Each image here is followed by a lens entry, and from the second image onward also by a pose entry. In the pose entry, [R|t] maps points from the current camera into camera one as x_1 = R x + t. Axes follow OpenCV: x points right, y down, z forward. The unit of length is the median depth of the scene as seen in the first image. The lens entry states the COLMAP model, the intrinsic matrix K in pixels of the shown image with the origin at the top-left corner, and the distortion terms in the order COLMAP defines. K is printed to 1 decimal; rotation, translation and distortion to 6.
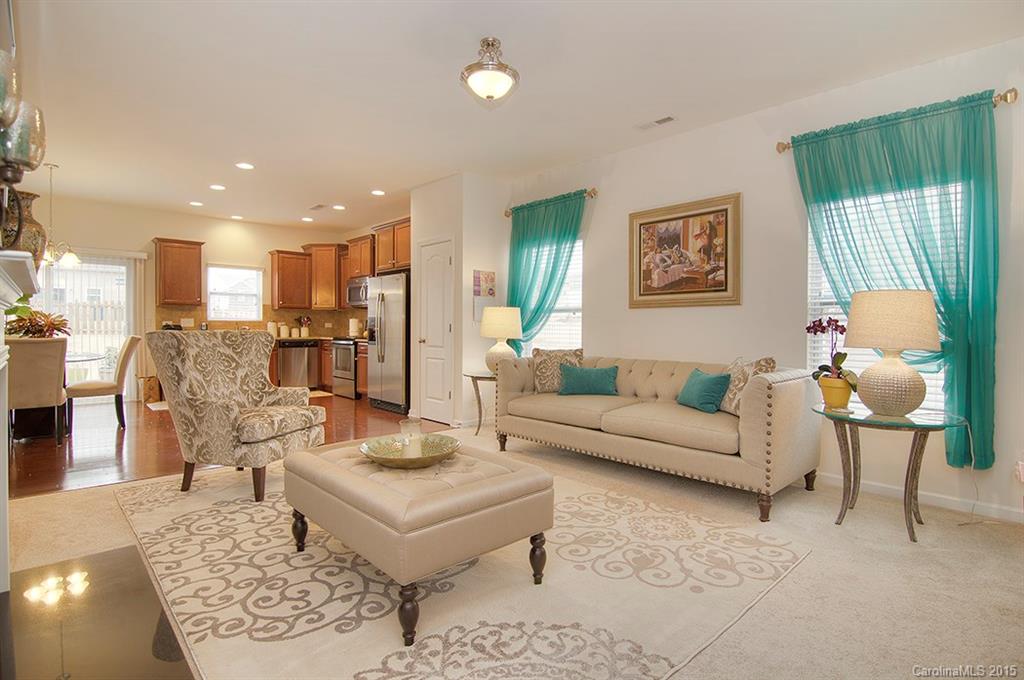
lens RADIAL K [[508.1, 0, 509.3], [0, 508.1, 334.9], [0, 0, 1]] dist [-0.008680, -0.008851]
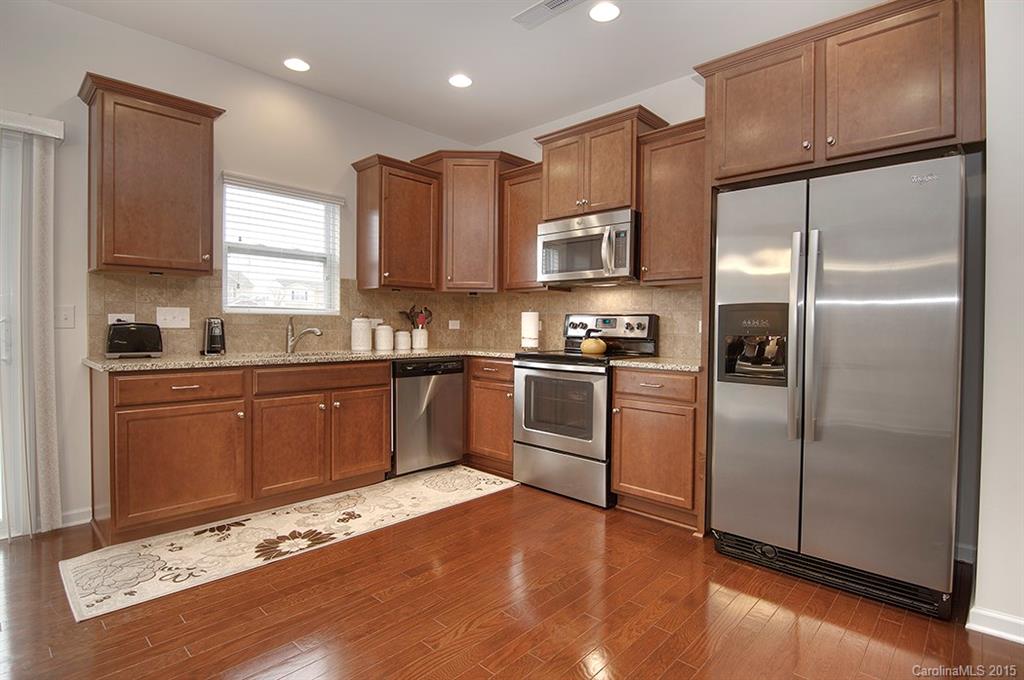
lens RADIAL K [[508.1, 0, 509.0], [0, 508.1, 335.6], [0, 0, 1]] dist [-0.008680, -0.008851]
pose [[0.997650, 0.002549, 0.068475, -0.689333], [-0.002828, 0.999988, 0.003972, -0.022061], [-0.068464, -0.004157, 0.997645, 1.007452]]
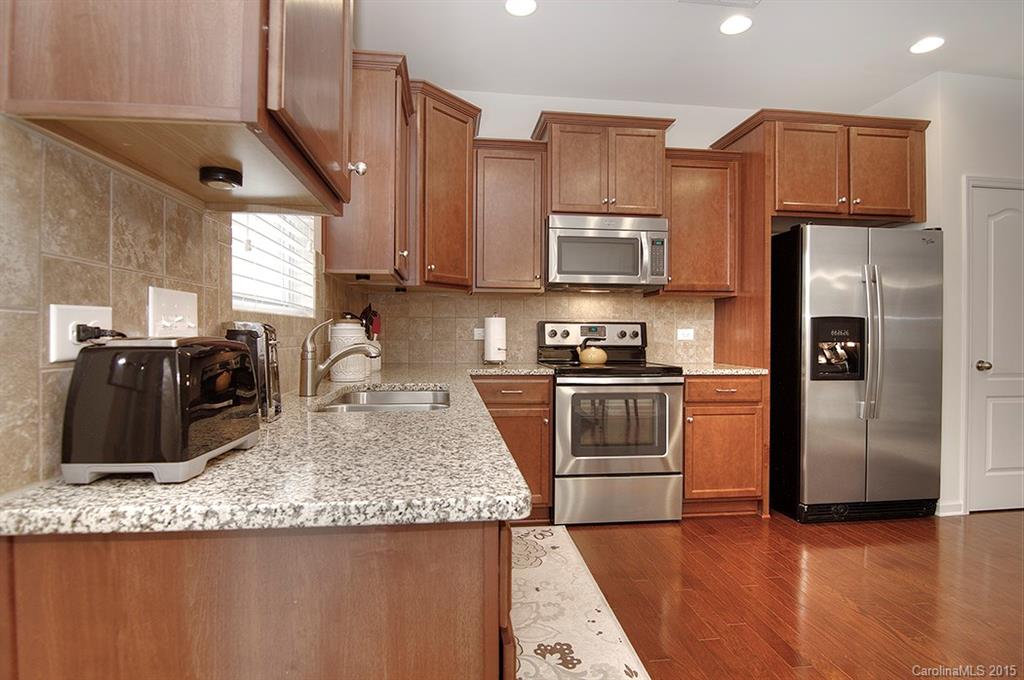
lens RADIAL K [[508.1, 0, 507.8], [0, 508.1, 337.1], [0, 0, 1]] dist [-0.008680, -0.008851]
pose [[0.585963, -0.009491, 0.810282, -1.184321], [0.011780, 0.999926, 0.003193, -0.034277], [-0.810252, 0.007674, 0.586031, 1.465450]]
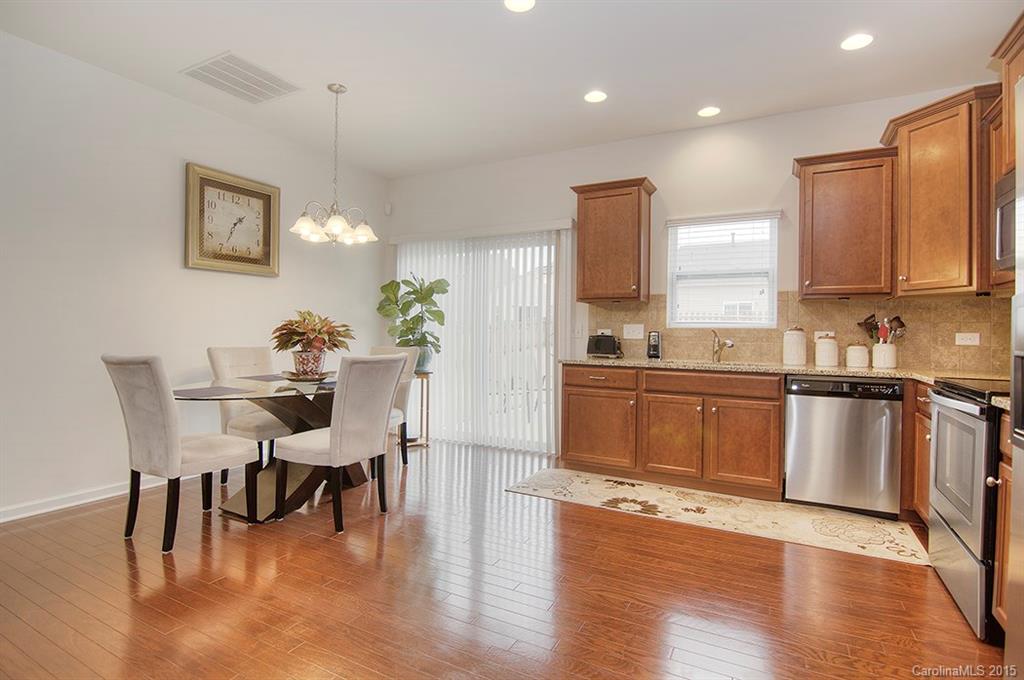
lens RADIAL K [[508.1, 0, 512.4], [0, 508.1, 335.7], [0, 0, 1]] dist [-0.008680, -0.008851]
pose [[0.332660, 0.003437, -0.943041, -0.261685], [-0.027483, 0.999604, -0.006052, -0.021941], [0.942646, 0.027931, 0.332622, 1.176640]]
